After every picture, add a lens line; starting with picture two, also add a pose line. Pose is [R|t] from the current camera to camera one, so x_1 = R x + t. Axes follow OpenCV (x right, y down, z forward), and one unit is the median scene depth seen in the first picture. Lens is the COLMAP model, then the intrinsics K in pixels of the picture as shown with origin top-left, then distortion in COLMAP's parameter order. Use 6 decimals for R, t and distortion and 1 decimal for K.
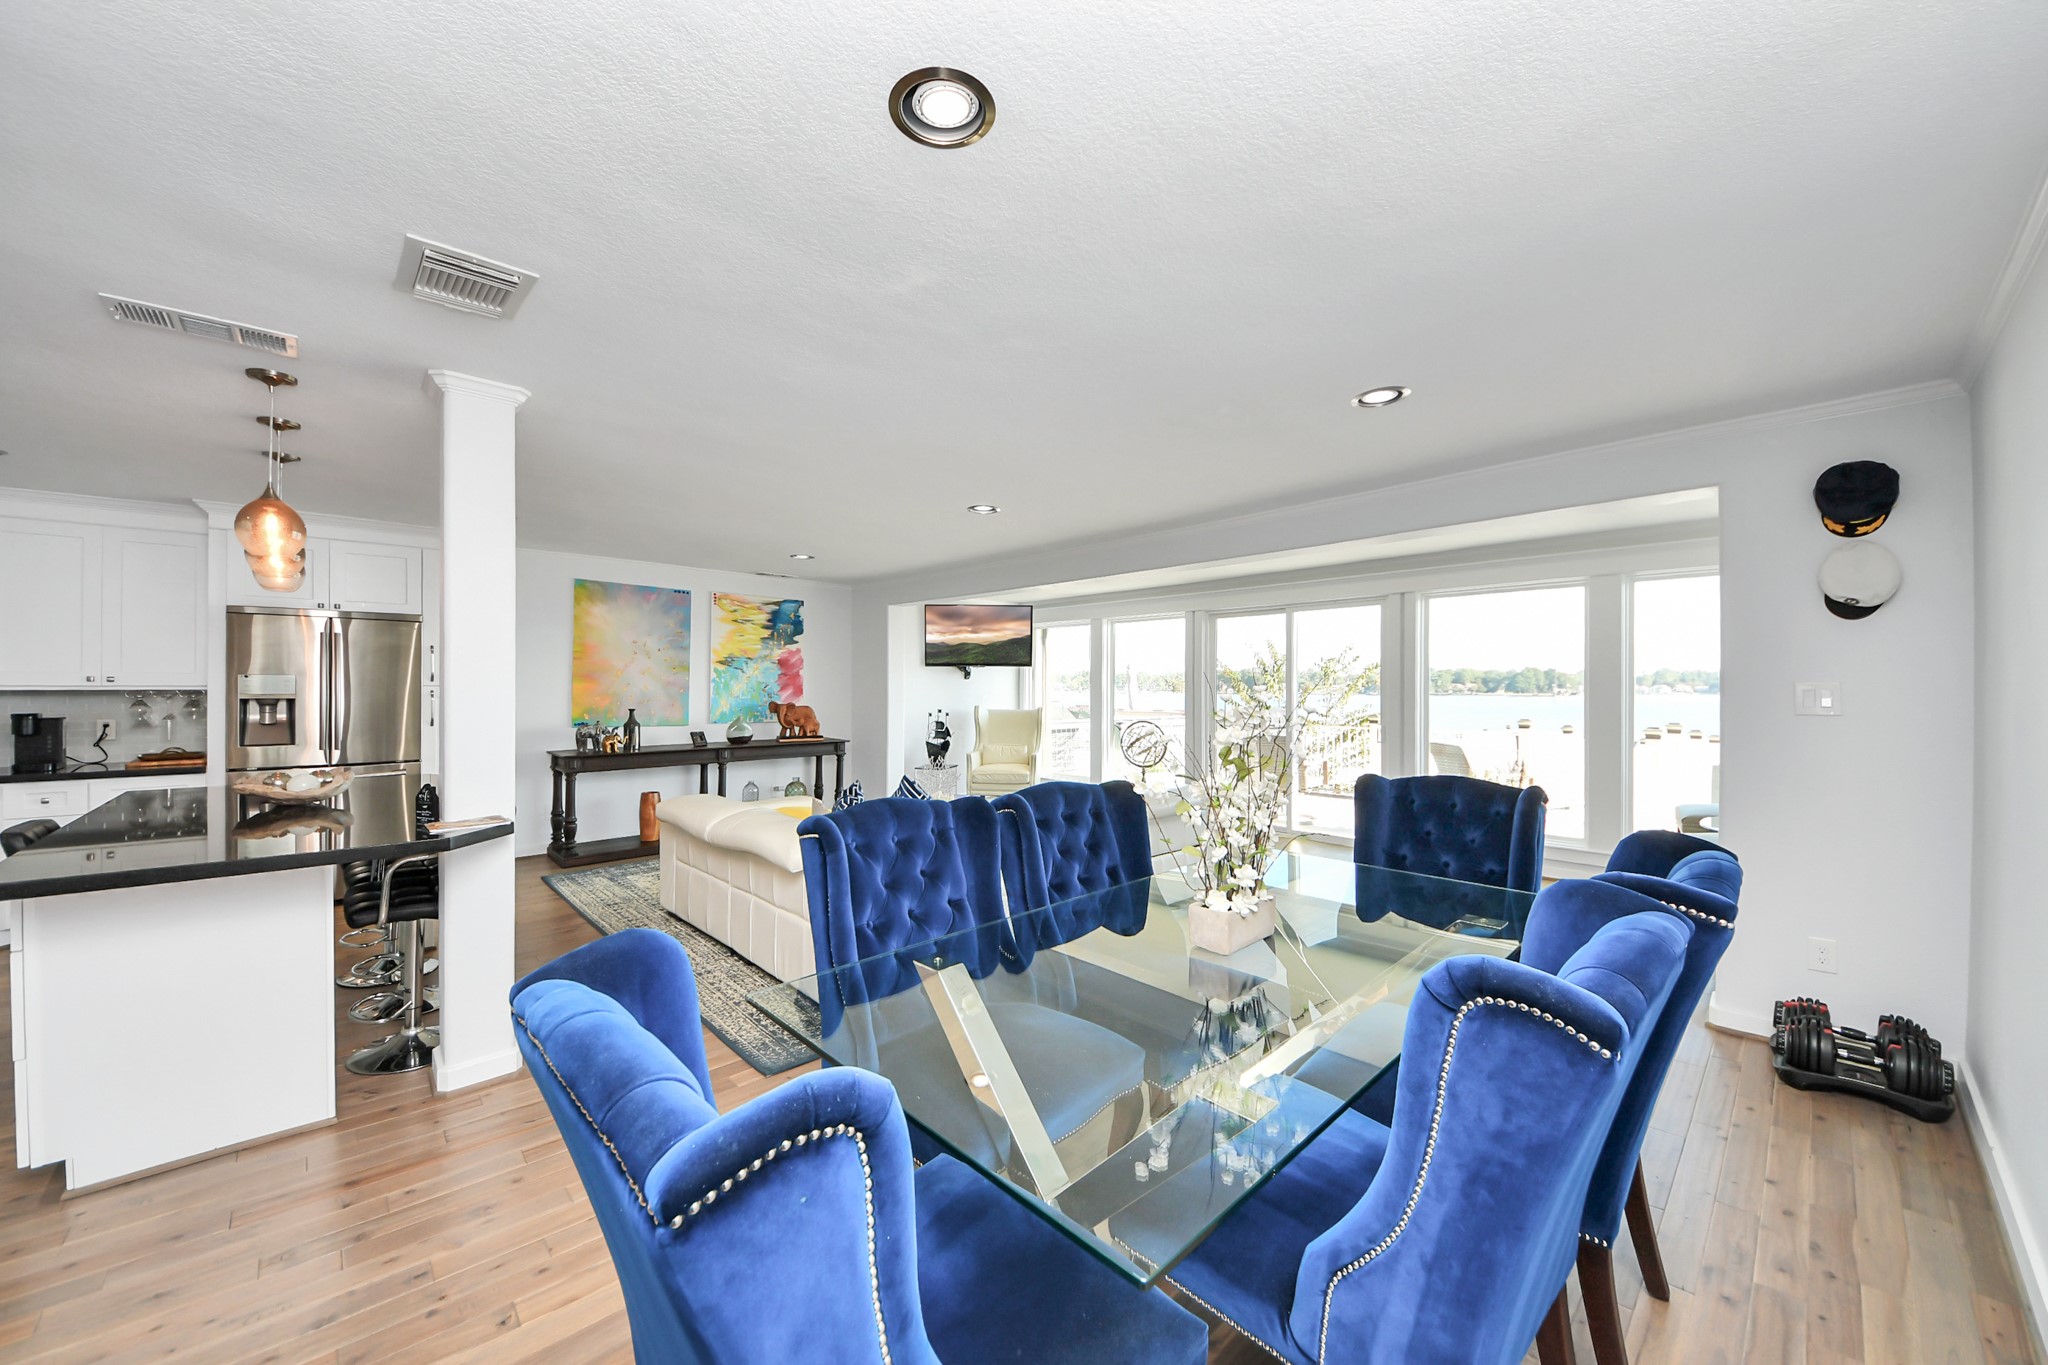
lens RADIAL K [[730.8, 0, 1021.5], [0, 730.8, 679.8], [0, 0, 1]] dist [-0.006148, -0.000687]
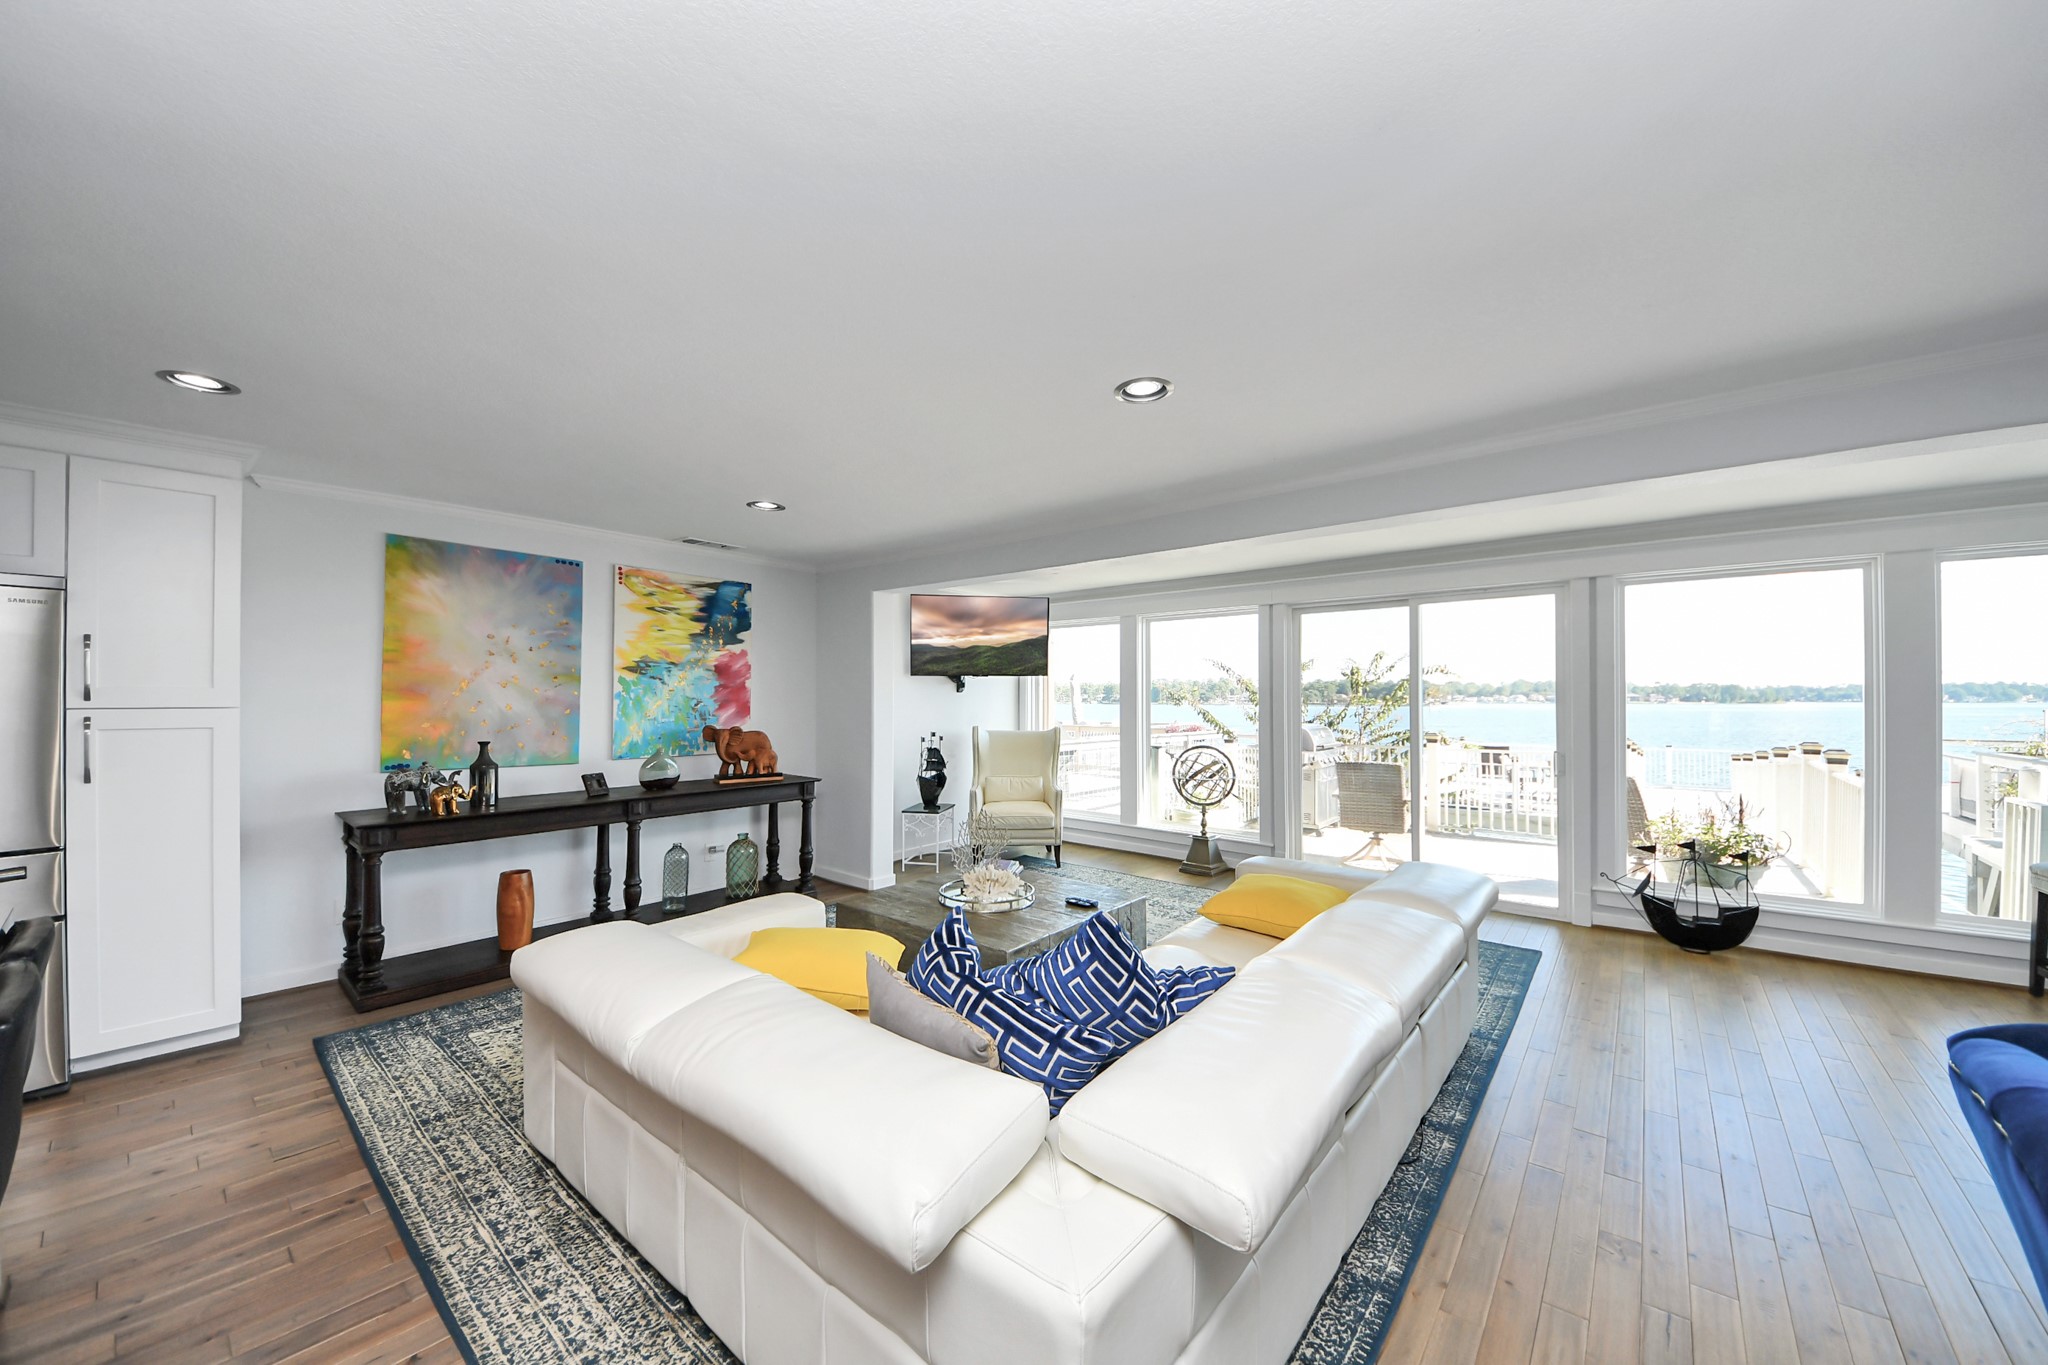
lens RADIAL K [[730.8, 0, 1026.4], [0, 730.8, 687.8], [0, 0, 1]] dist [-0.006148, -0.000687]
pose [[0.991425, -0.001308, 0.130668, -0.134595], [0.001875, 0.999989, -0.004219, -0.002861], [-0.130661, 0.004428, 0.991417, 0.279343]]
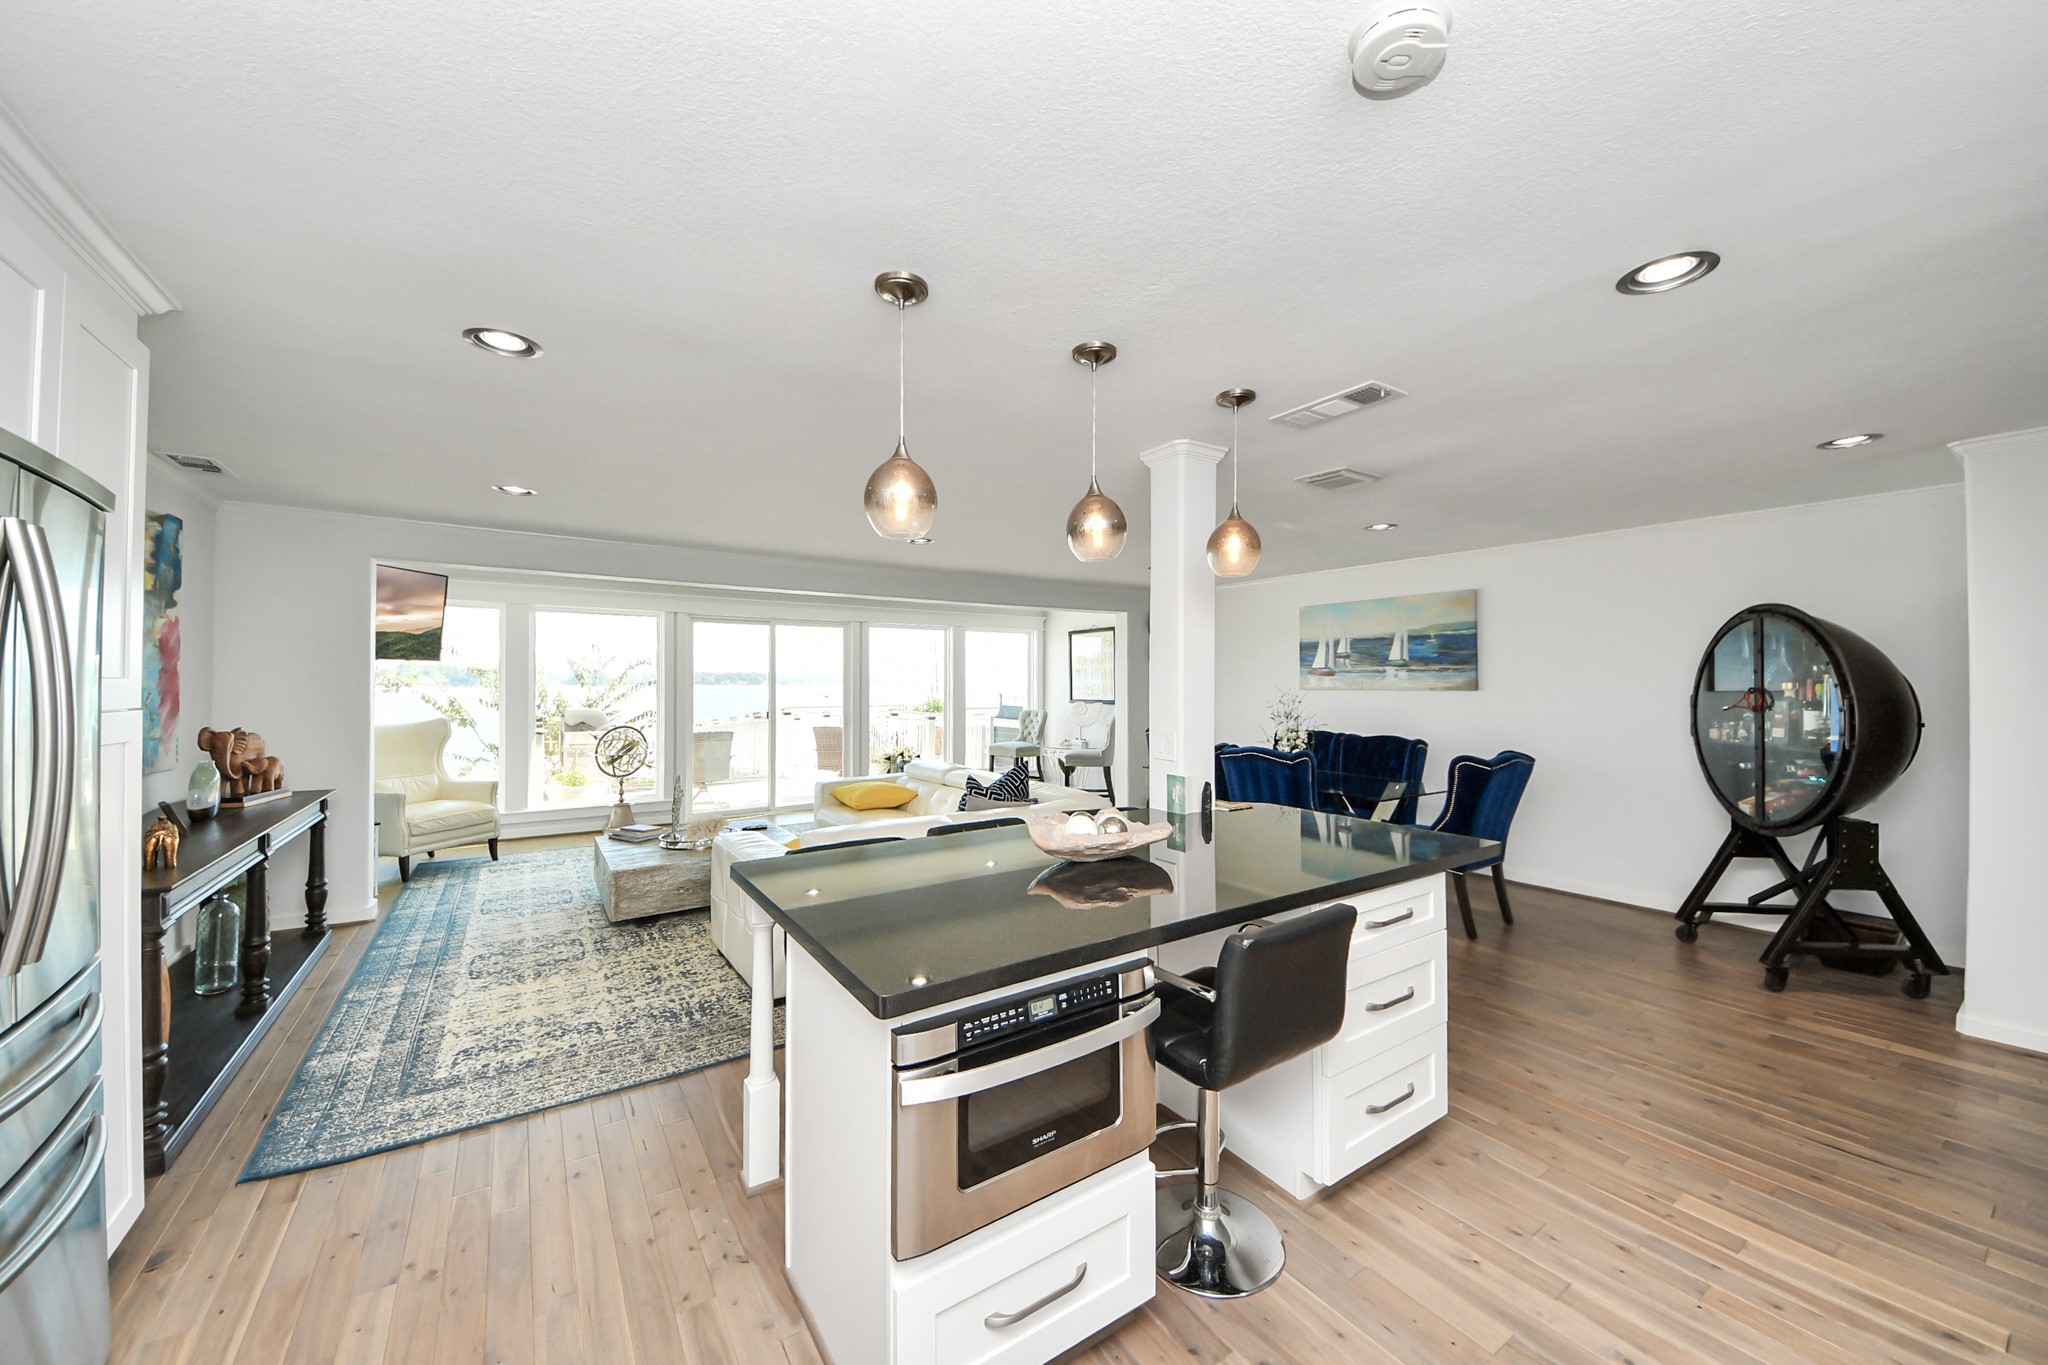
lens RADIAL K [[730.8, 0, 1007.5], [0, 730.8, 671.6], [0, 0, 1]] dist [-0.006148, -0.000687]
pose [[0.176107, 0.012611, 0.984290, -0.720241], [-0.006214, 0.999912, -0.011699, -0.004590], [-0.984351, -0.004056, 0.176170, 0.399415]]
